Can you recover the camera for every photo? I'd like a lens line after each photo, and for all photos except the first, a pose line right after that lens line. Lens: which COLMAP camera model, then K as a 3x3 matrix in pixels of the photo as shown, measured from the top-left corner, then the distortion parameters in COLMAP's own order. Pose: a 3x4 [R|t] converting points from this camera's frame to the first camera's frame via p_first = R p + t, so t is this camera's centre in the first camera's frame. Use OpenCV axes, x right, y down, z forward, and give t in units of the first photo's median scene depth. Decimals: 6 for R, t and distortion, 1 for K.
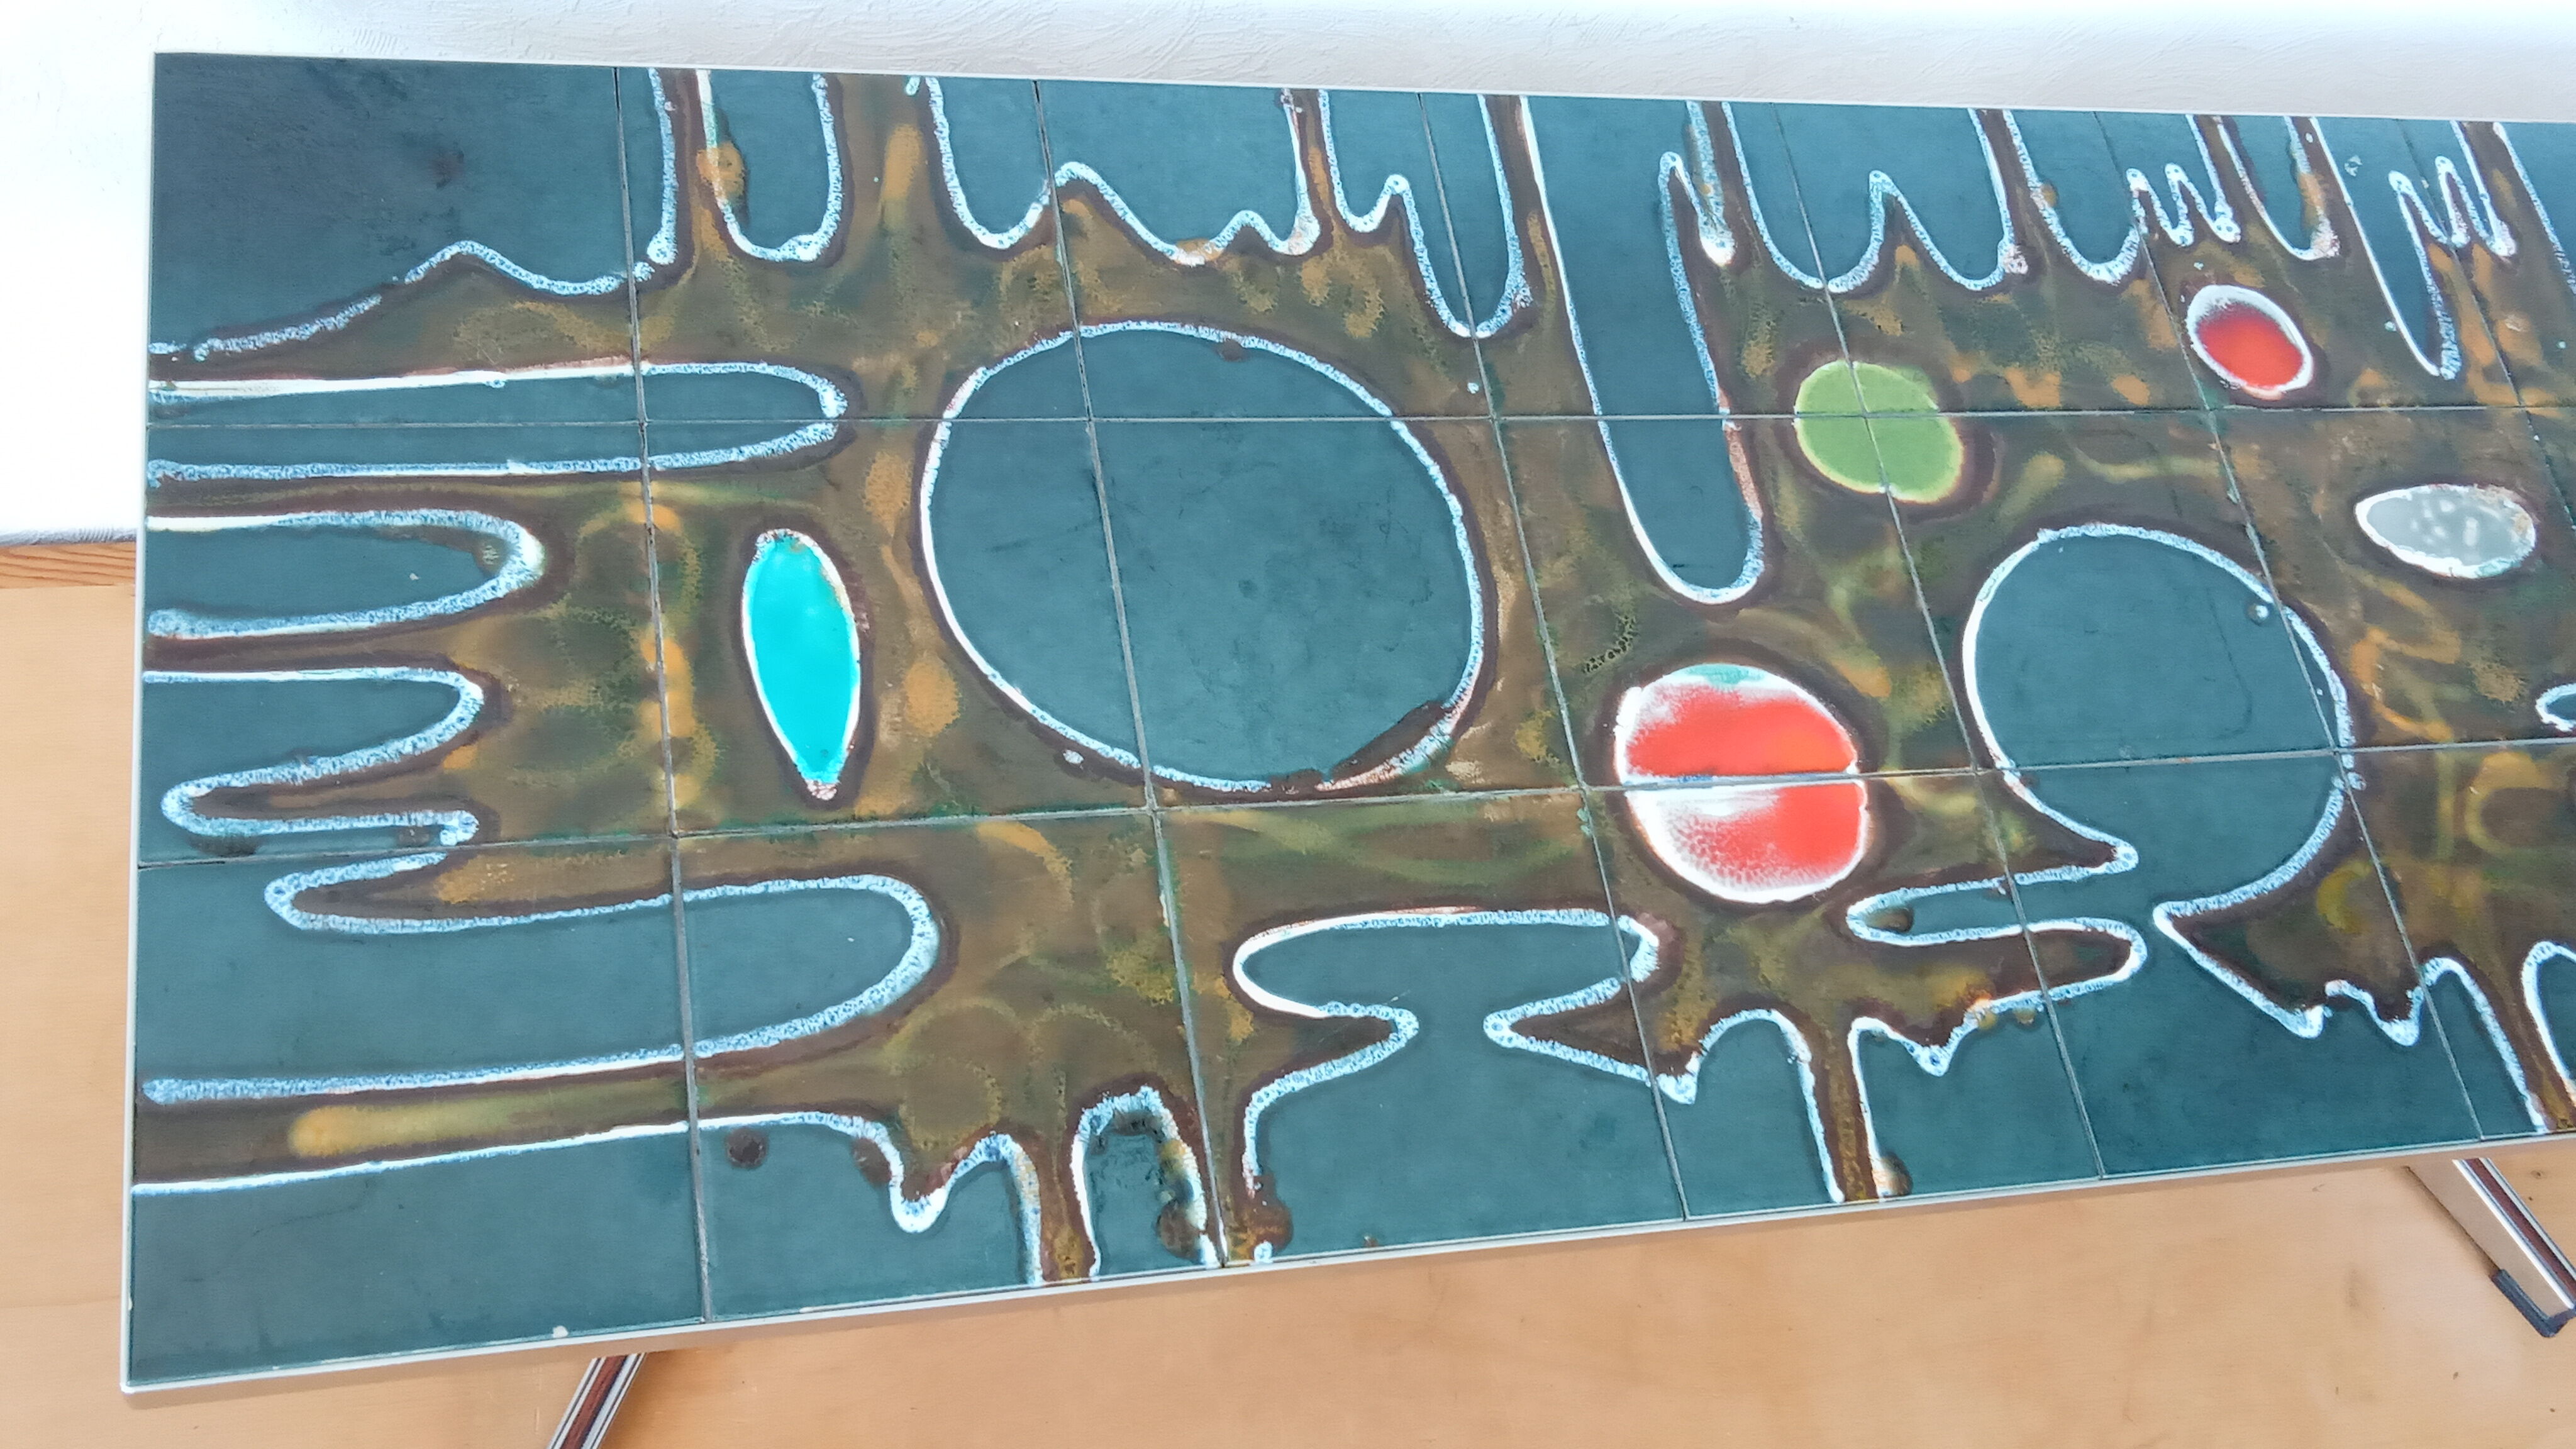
lens RADIAL K [[2615.2, 0, 1275.8], [0, 2615.2, 729.2], [0, 0, 1]] dist [0.035063, 0.000000]
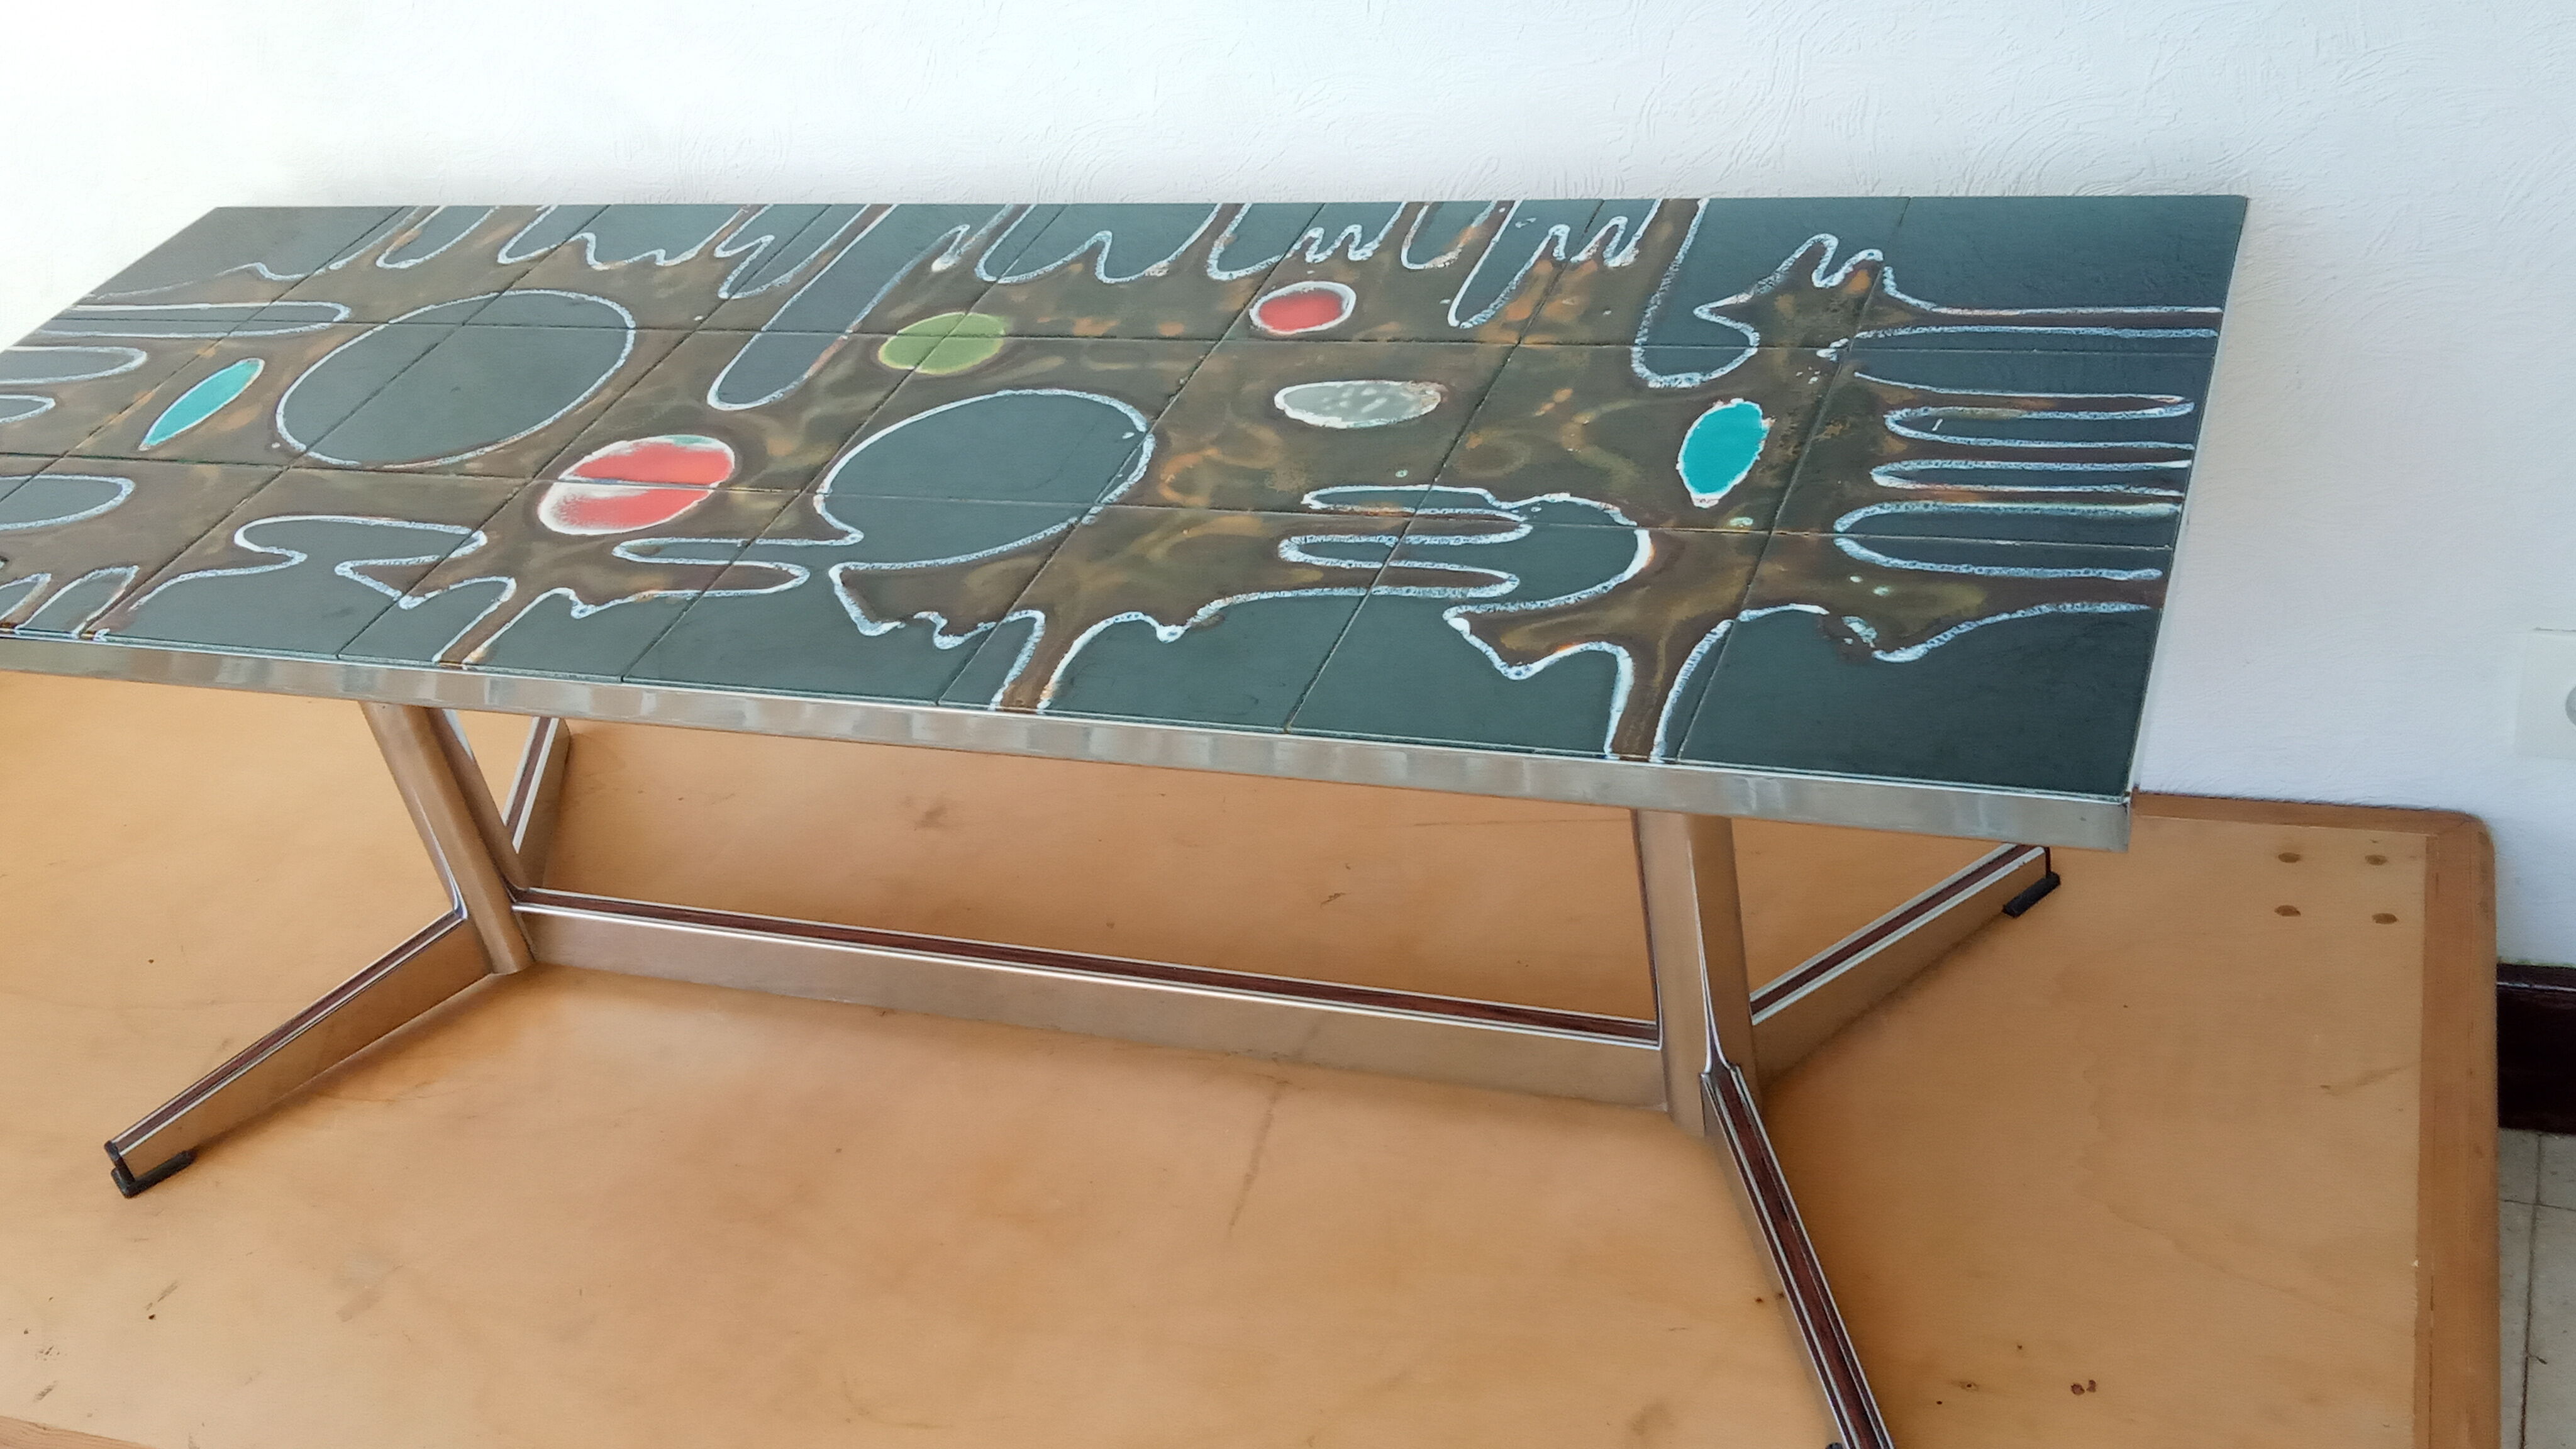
lens RADIAL K [[2615.2, 0, 1288.0], [0, 2615.2, 722.0], [0, 0, 1]] dist [0.035063, 0.000000]
pose [[0.782989, -0.027312, -0.621436, 1.358852], [-0.271407, 0.883923, -0.380812, 0.586860], [0.559702, 0.466834, 0.684689, 0.331663]]
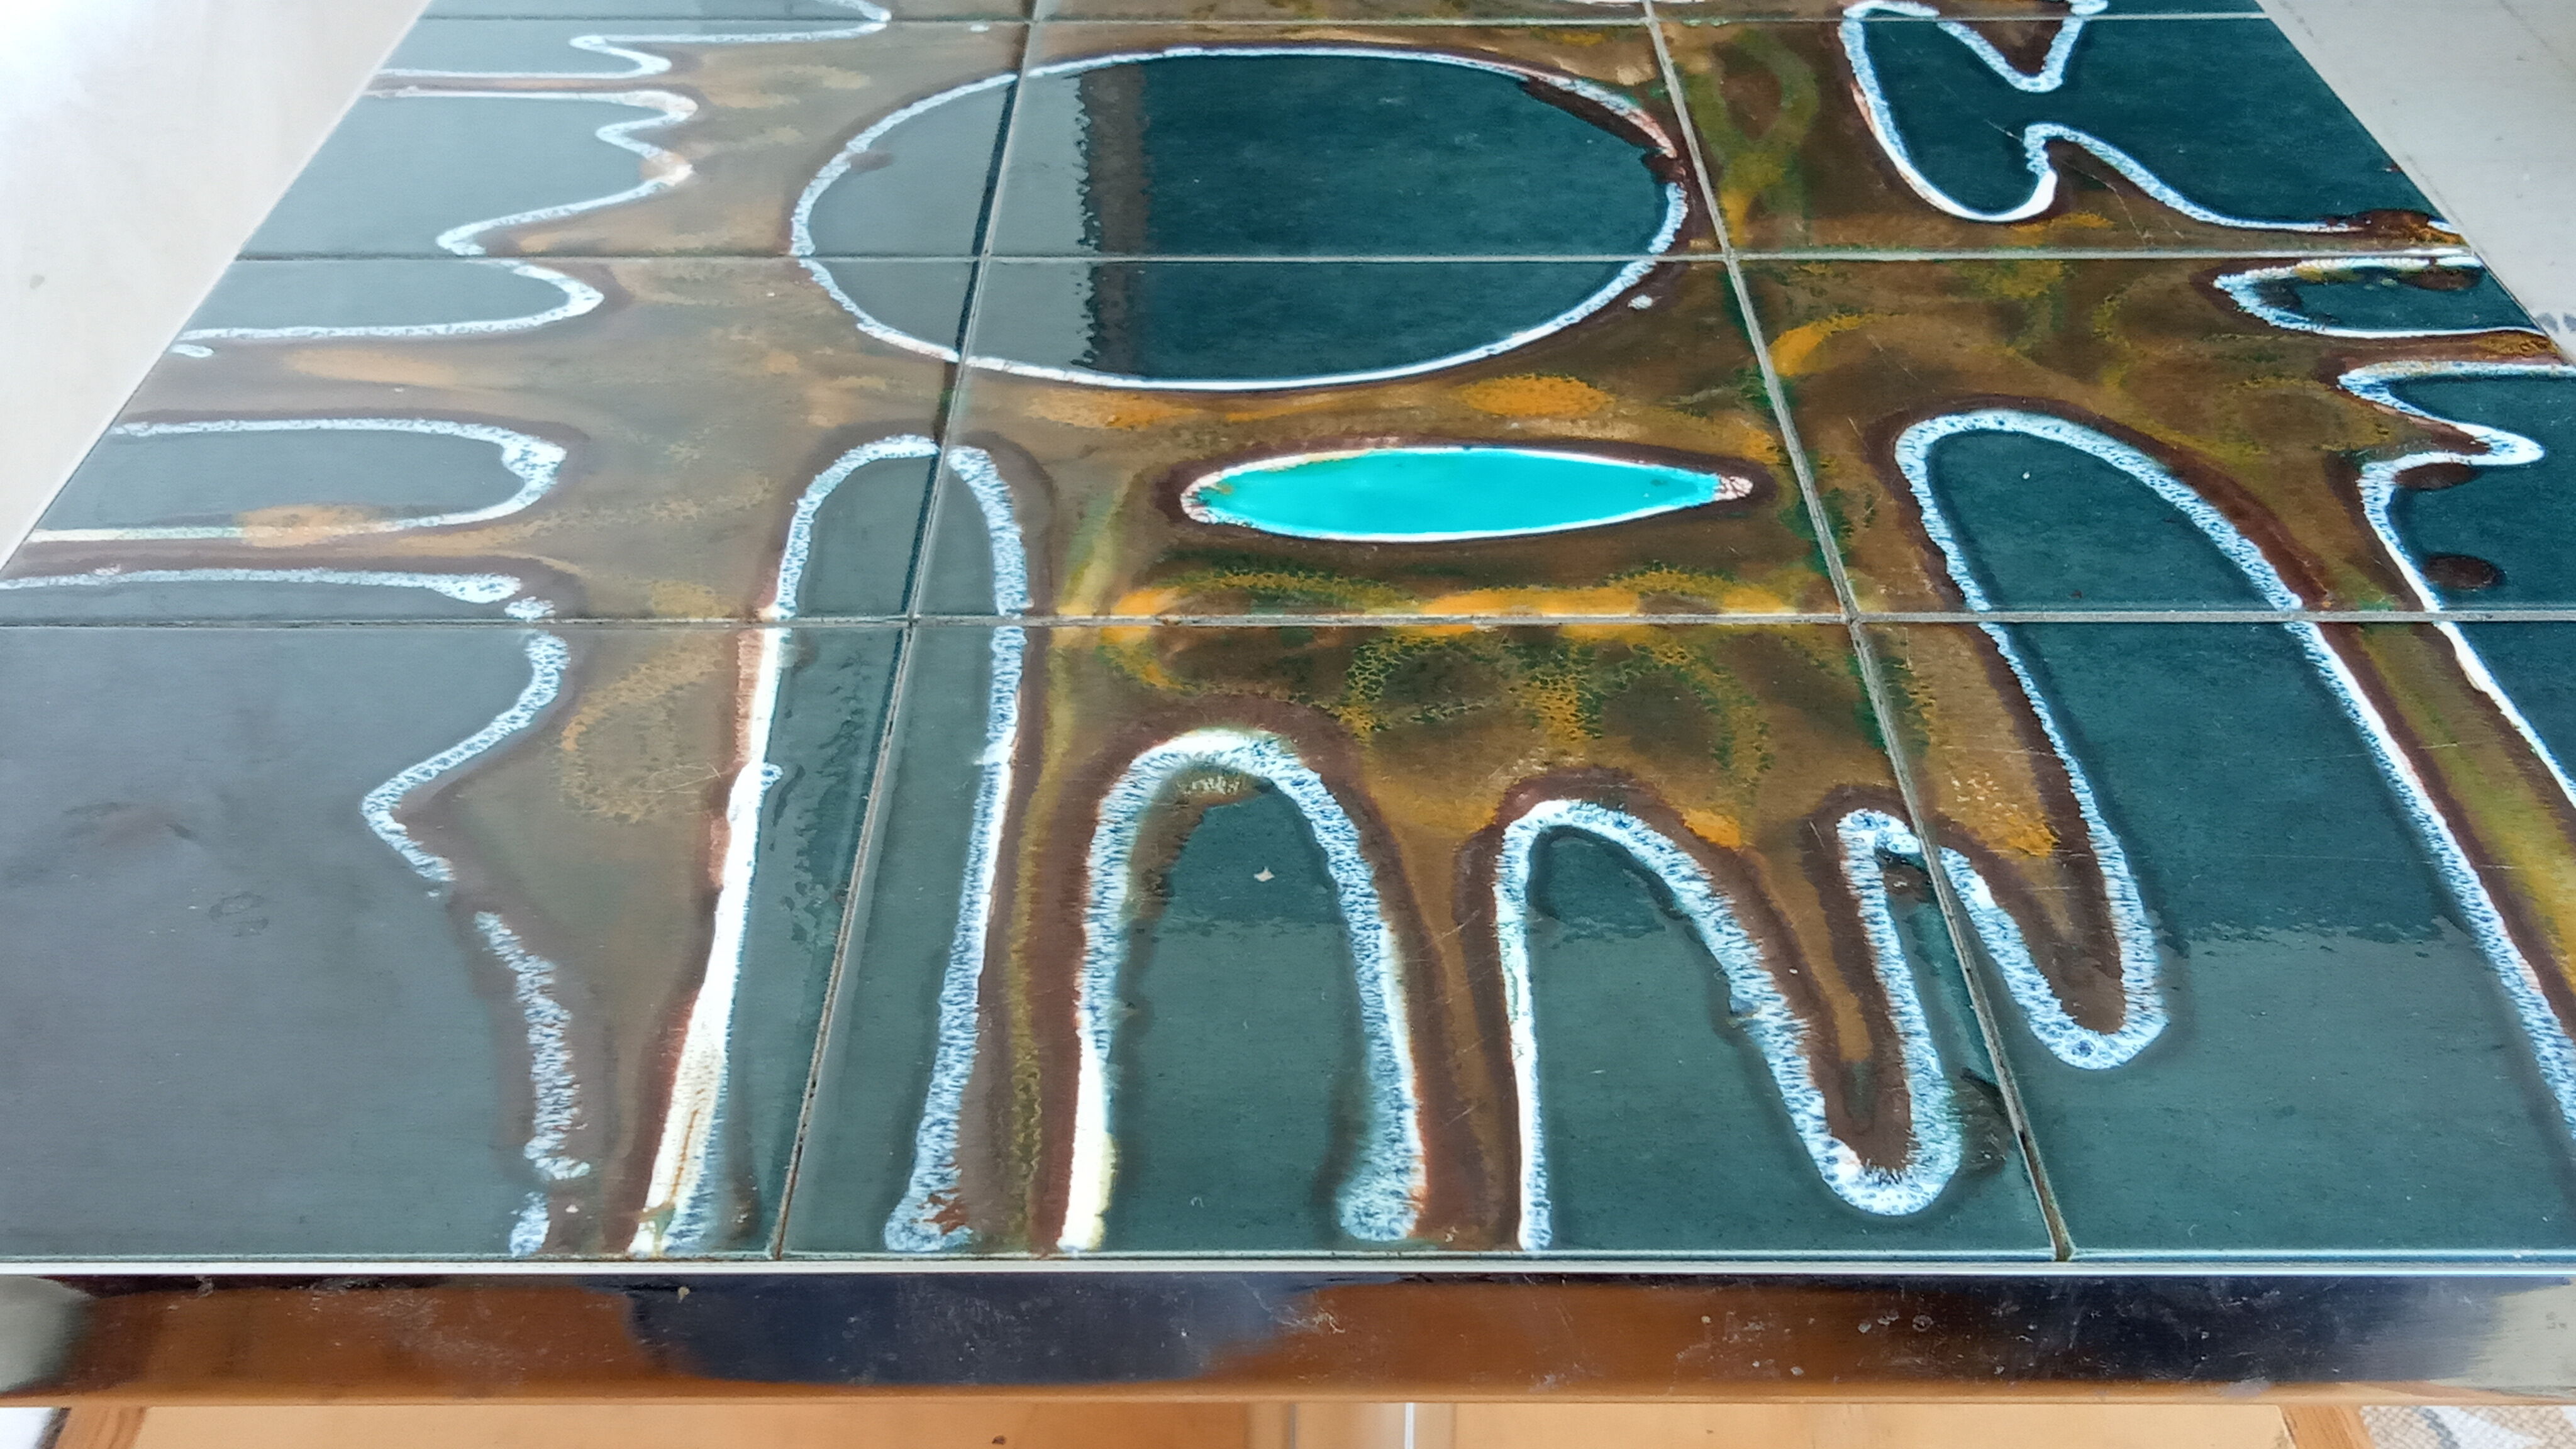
lens RADIAL K [[3054.9, 0, 1292.5], [0, 3054.9, 723.5], [0, 0, 1]] dist [0.039453, 0.000000]
pose [[0.159567, -0.695794, 0.700293, -0.643373], [0.890067, 0.408231, 0.202800, -0.162119], [-0.426988, 0.590947, 0.684443, 0.601238]]
